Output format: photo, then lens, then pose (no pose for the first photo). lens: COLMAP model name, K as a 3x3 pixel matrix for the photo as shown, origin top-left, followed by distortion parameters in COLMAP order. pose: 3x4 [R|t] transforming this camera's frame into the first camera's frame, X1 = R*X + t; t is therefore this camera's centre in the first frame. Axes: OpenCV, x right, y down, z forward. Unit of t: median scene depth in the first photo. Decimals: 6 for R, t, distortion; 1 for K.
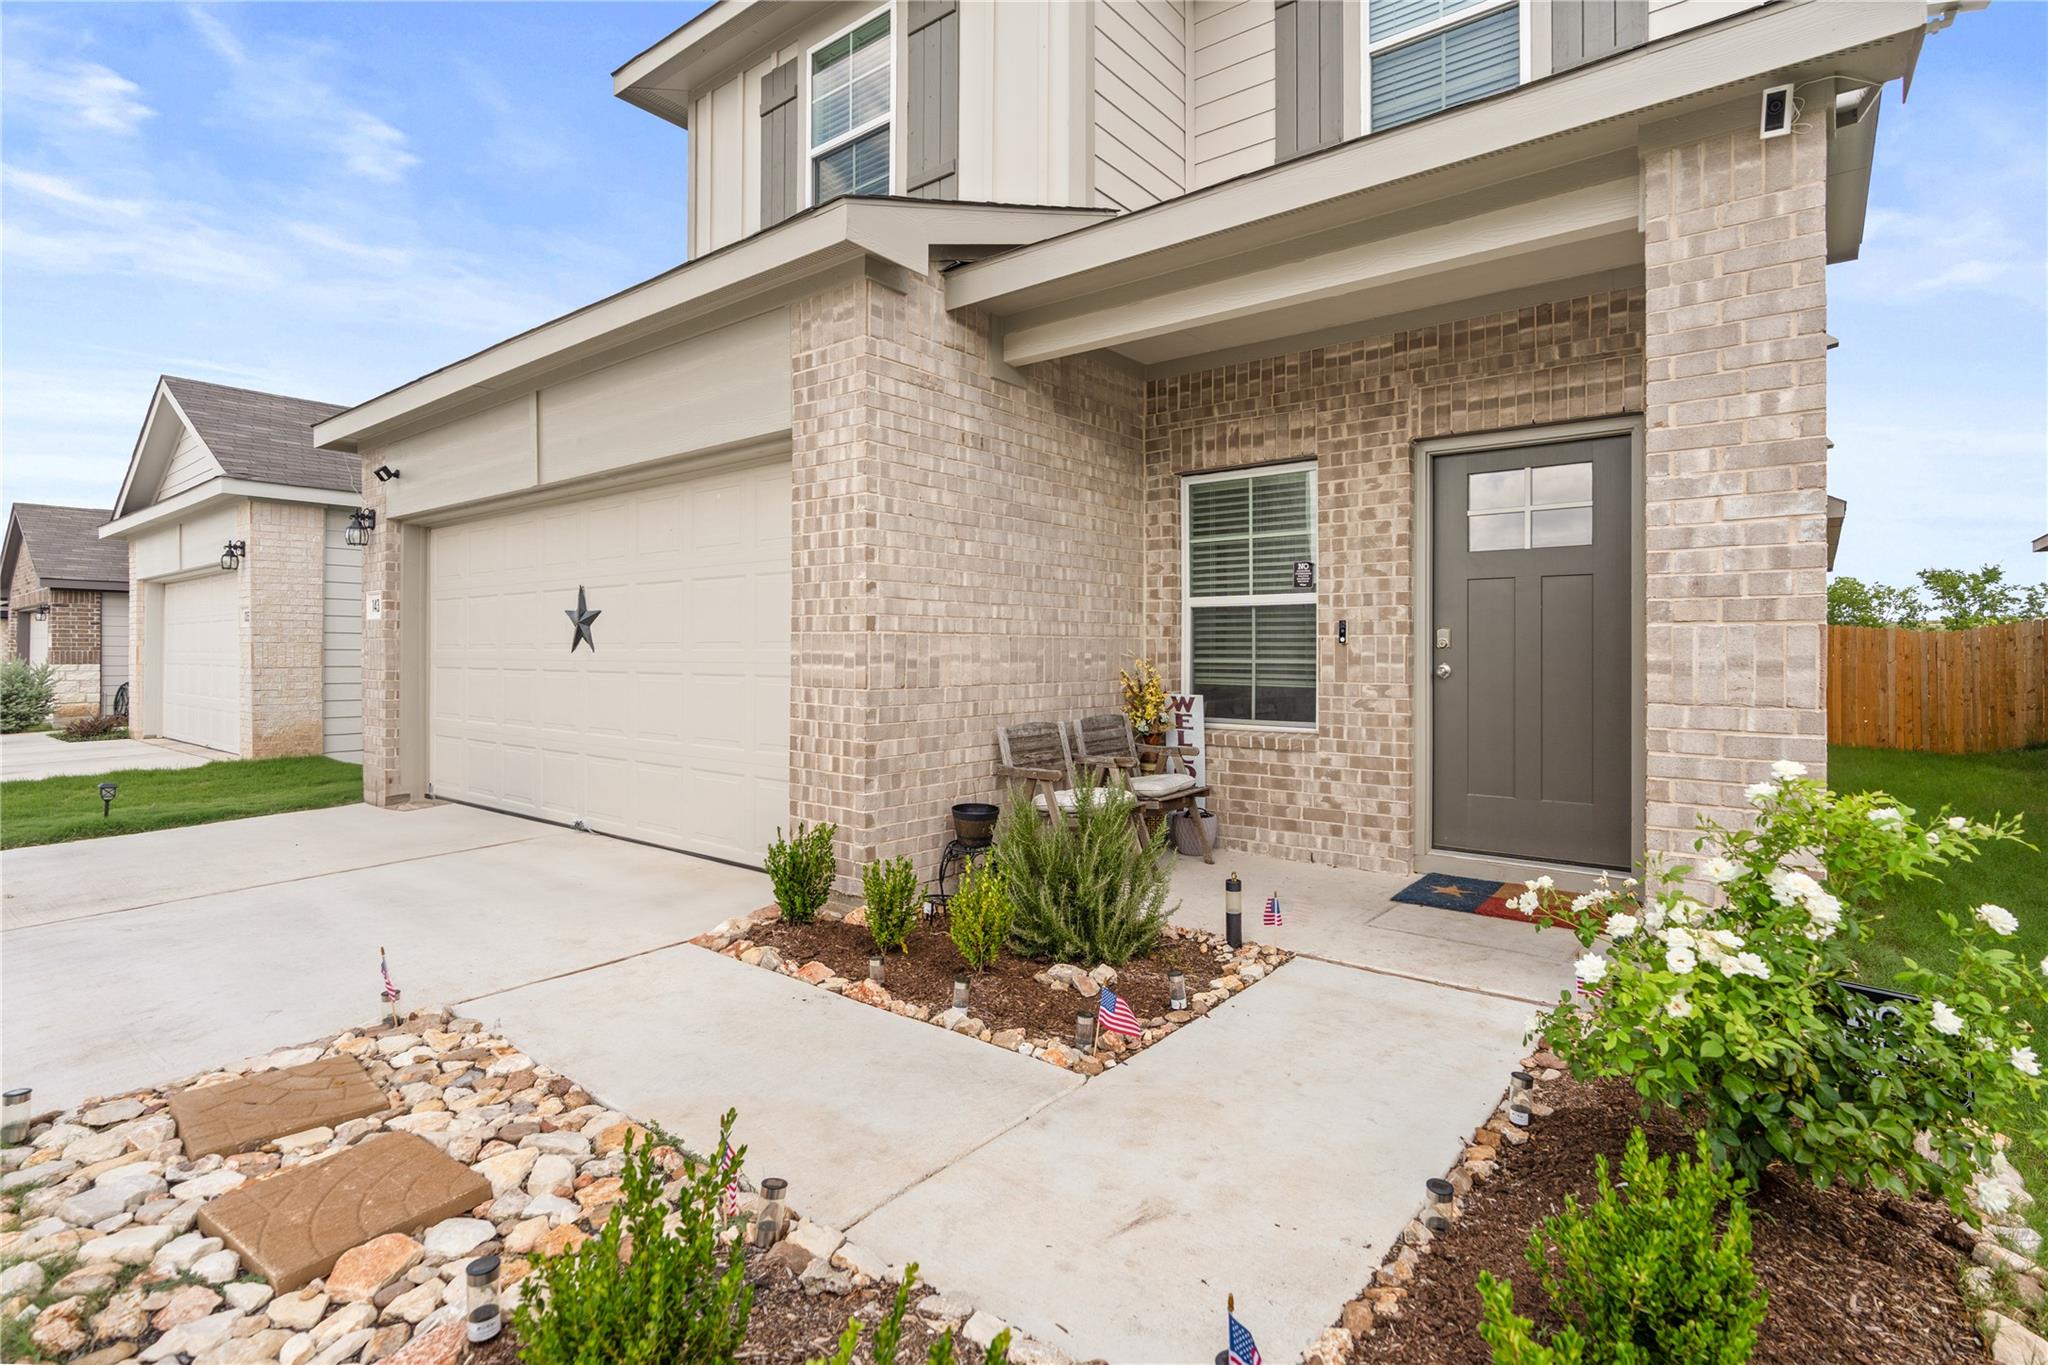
lens RADIAL K [[985.5, 0, 1026.6], [0, 985.5, 648.3], [0, 0, 1]] dist [-0.001095, 0.000503]
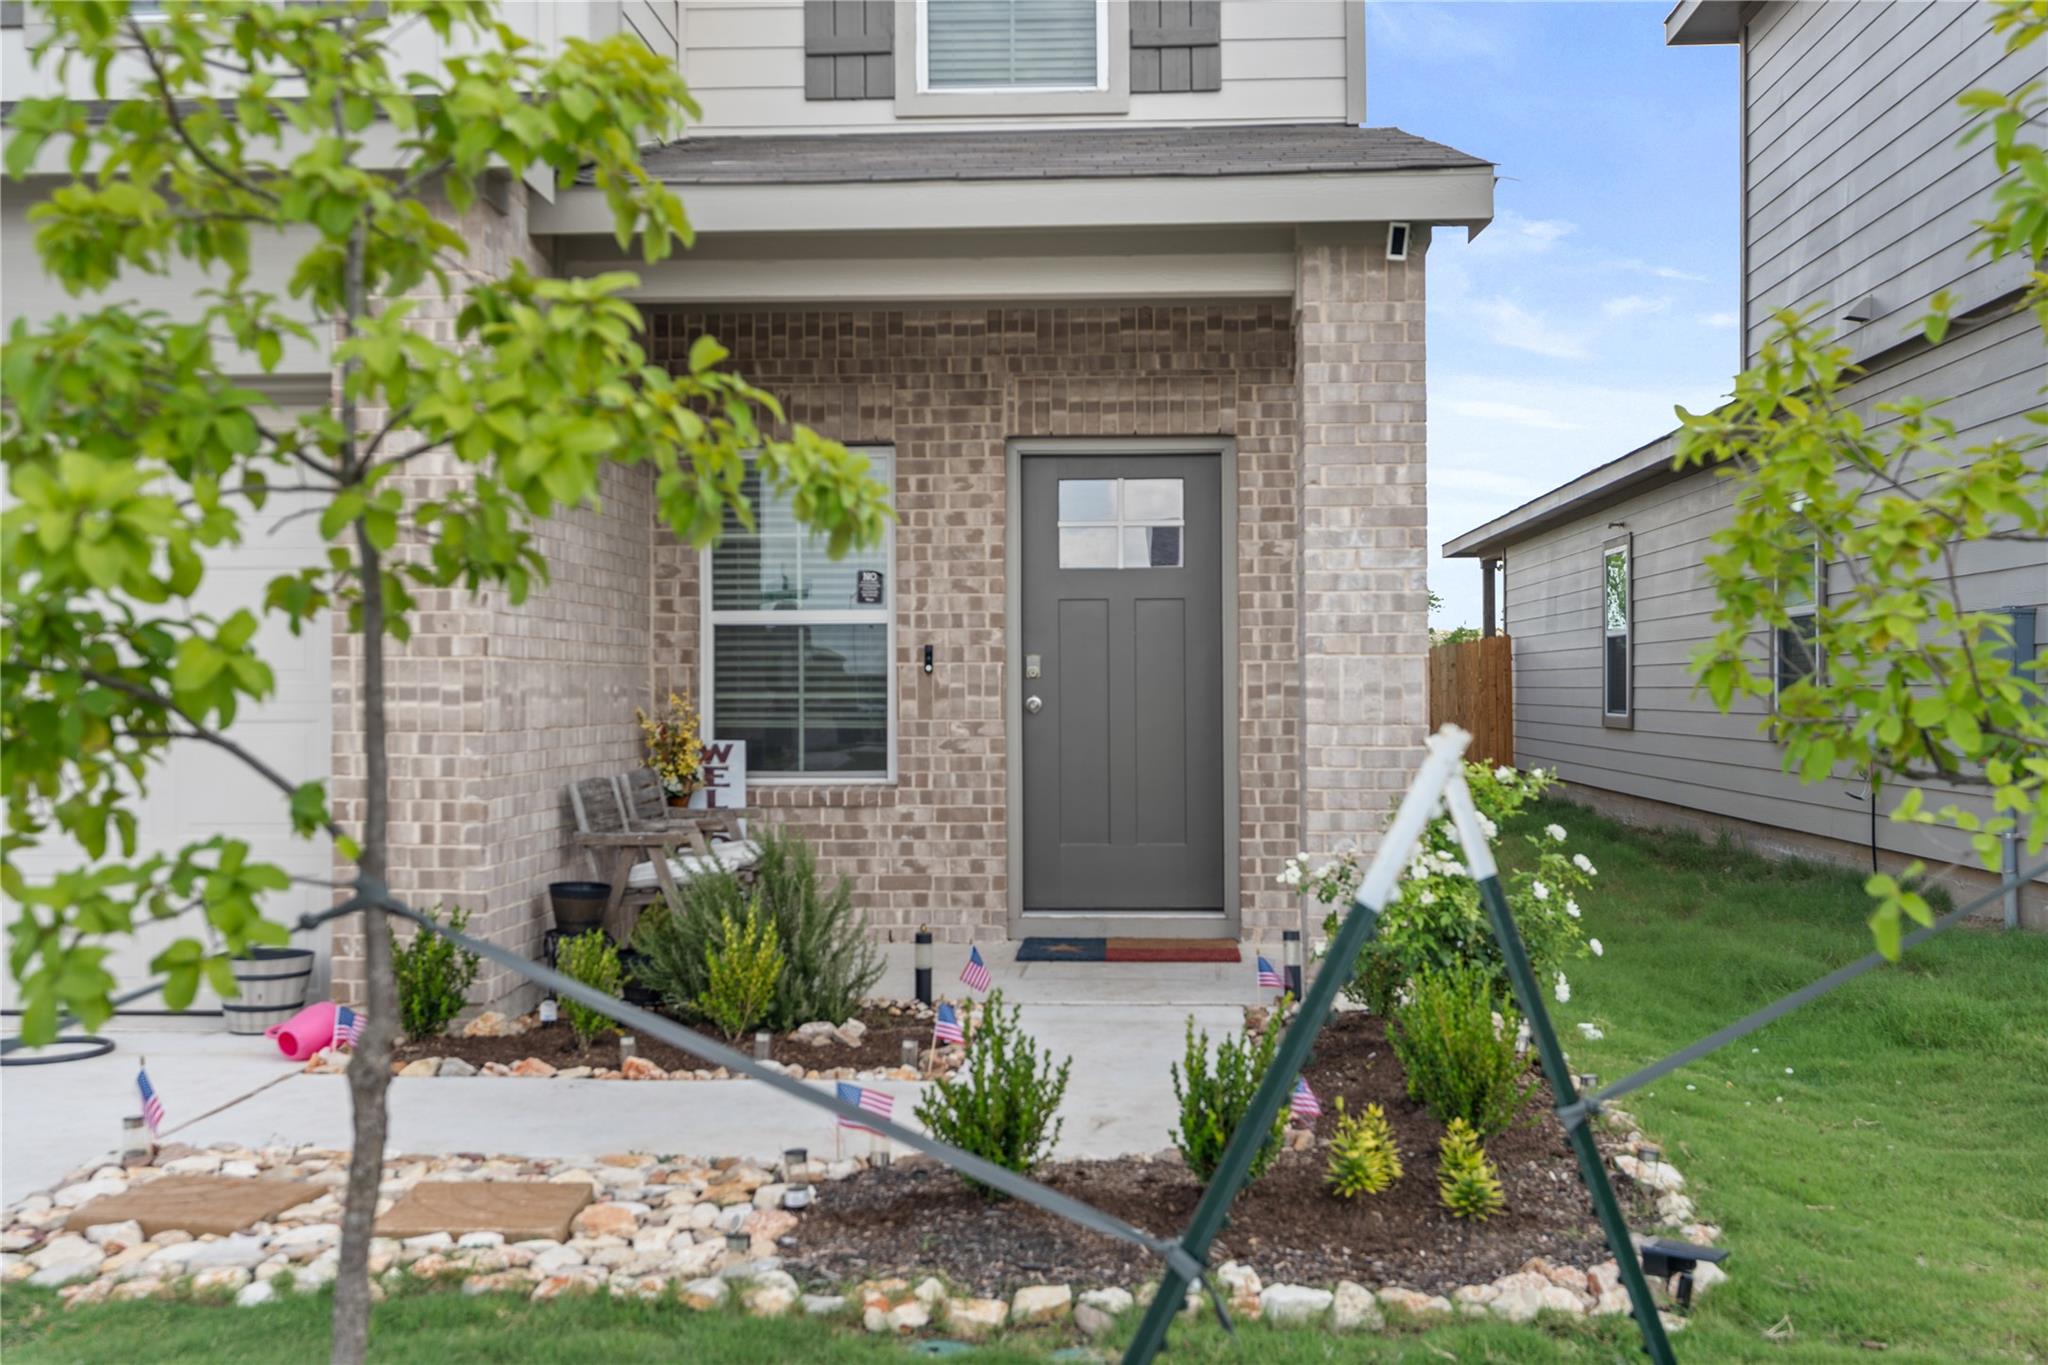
lens RADIAL K [[2043.5, 0, 1024.0], [0, 2043.5, 682.5], [0, 0, 1]] dist [0.015006, 0.002152]
pose [[0.816910, -0.003196, 0.576757, -0.619142], [0.003655, 0.999993, 0.000364, 0.002886], [-0.576754, 0.001811, 0.816916, -0.461911]]
